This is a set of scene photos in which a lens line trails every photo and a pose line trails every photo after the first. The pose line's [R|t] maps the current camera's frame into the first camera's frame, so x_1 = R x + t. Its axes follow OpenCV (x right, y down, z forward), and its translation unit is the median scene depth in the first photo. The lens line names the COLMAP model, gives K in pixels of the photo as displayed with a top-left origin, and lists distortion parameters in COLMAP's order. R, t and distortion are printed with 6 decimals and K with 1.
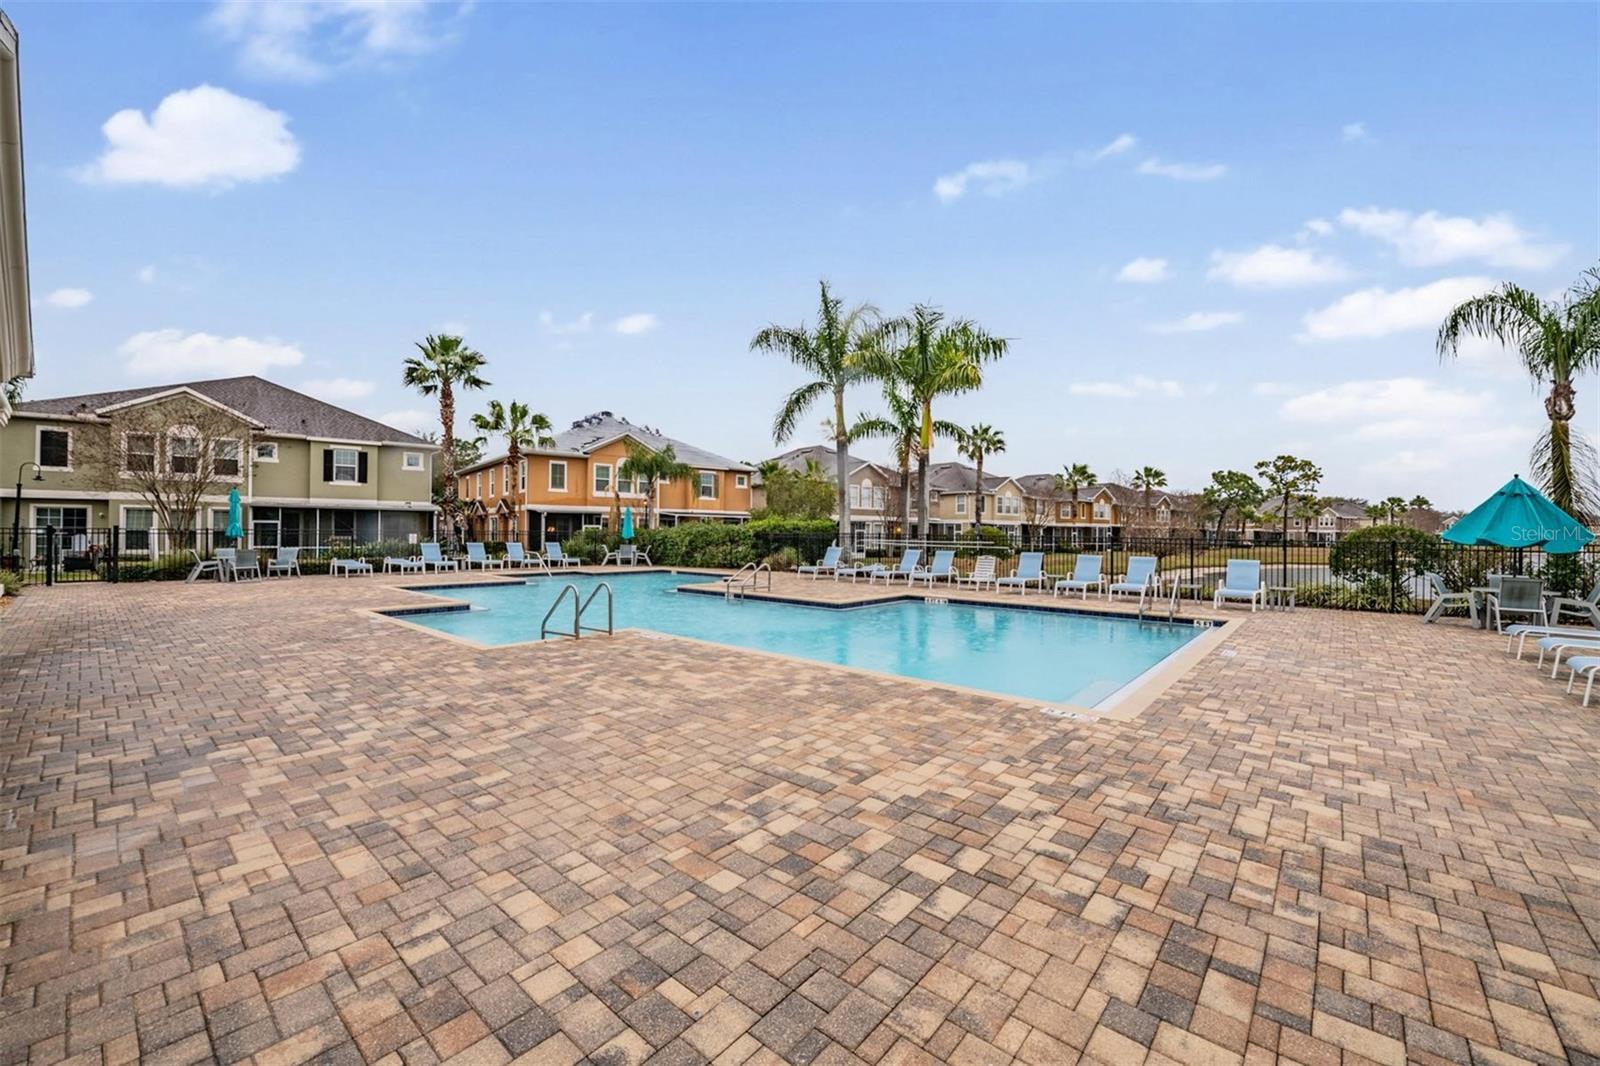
lens RADIAL K [[638.2, 0, 799.9], [0, 638.2, 527.0], [0, 0, 1]] dist [-0.000251, -0.000247]
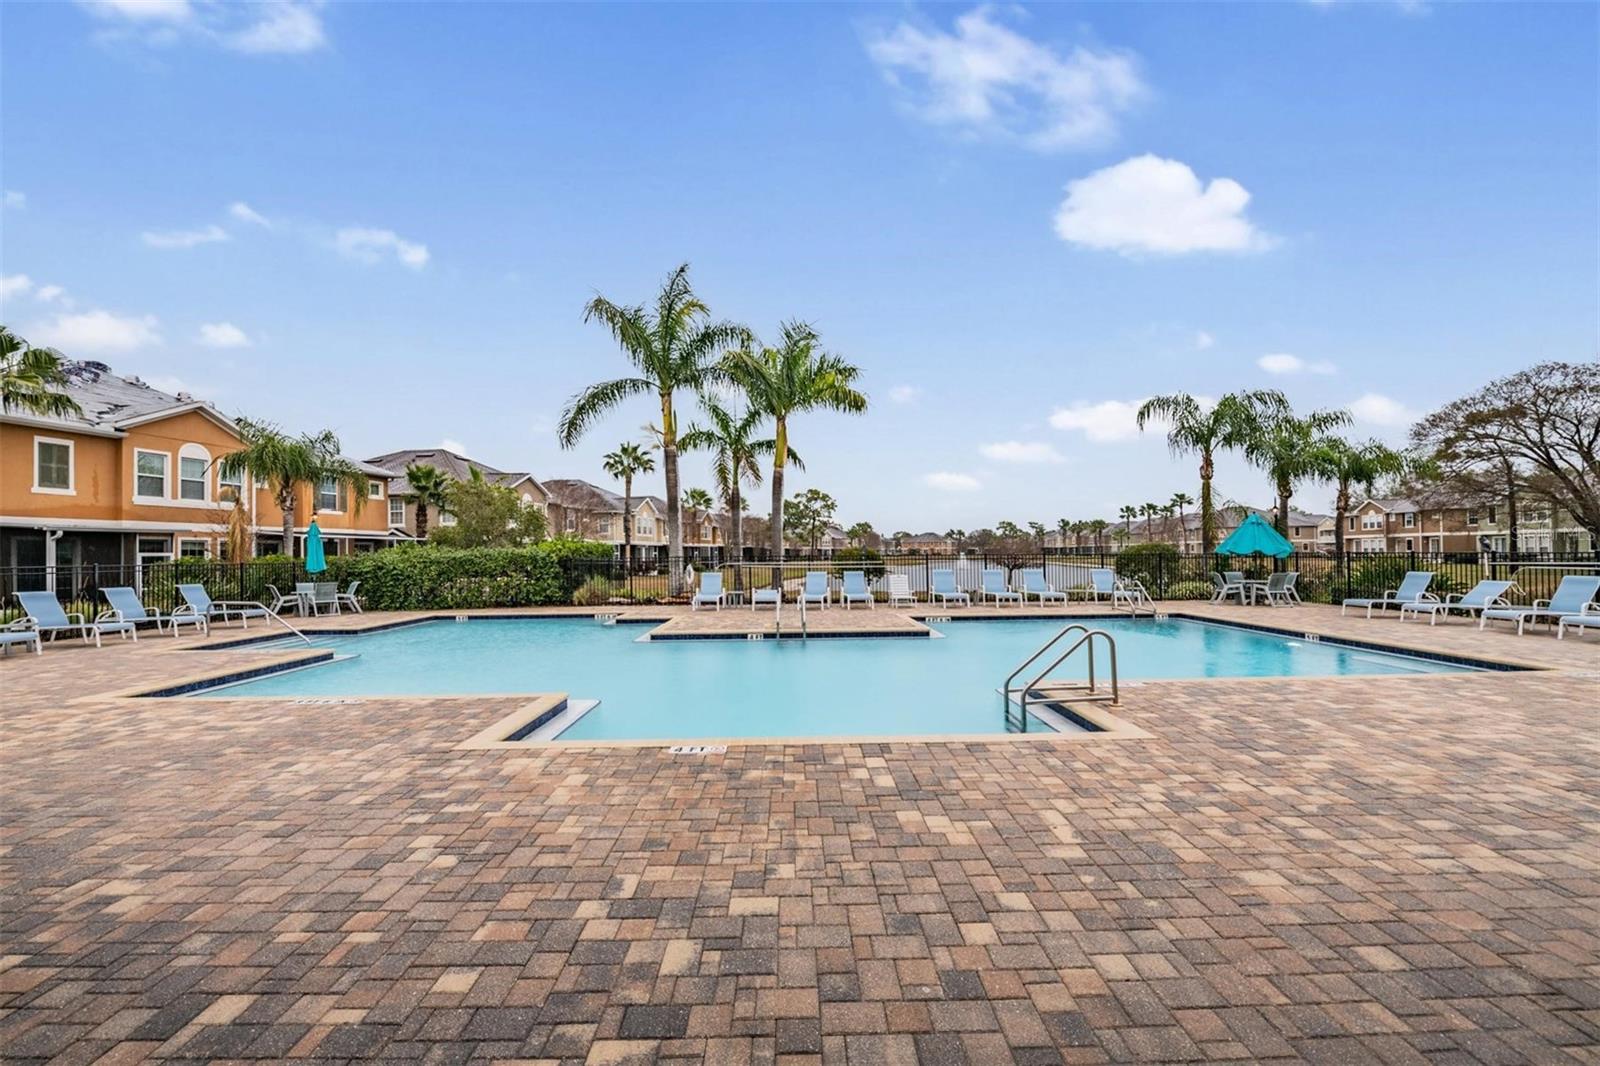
lens RADIAL K [[638.2, 0, 803.3], [0, 638.2, 546.7], [0, 0, 1]] dist [-0.000251, -0.000247]
pose [[0.753425, -0.010899, 0.657444, -0.260640], [0.011881, 0.999925, 0.002961, -0.003082], [-0.657427, 0.005580, 0.753498, 0.156890]]
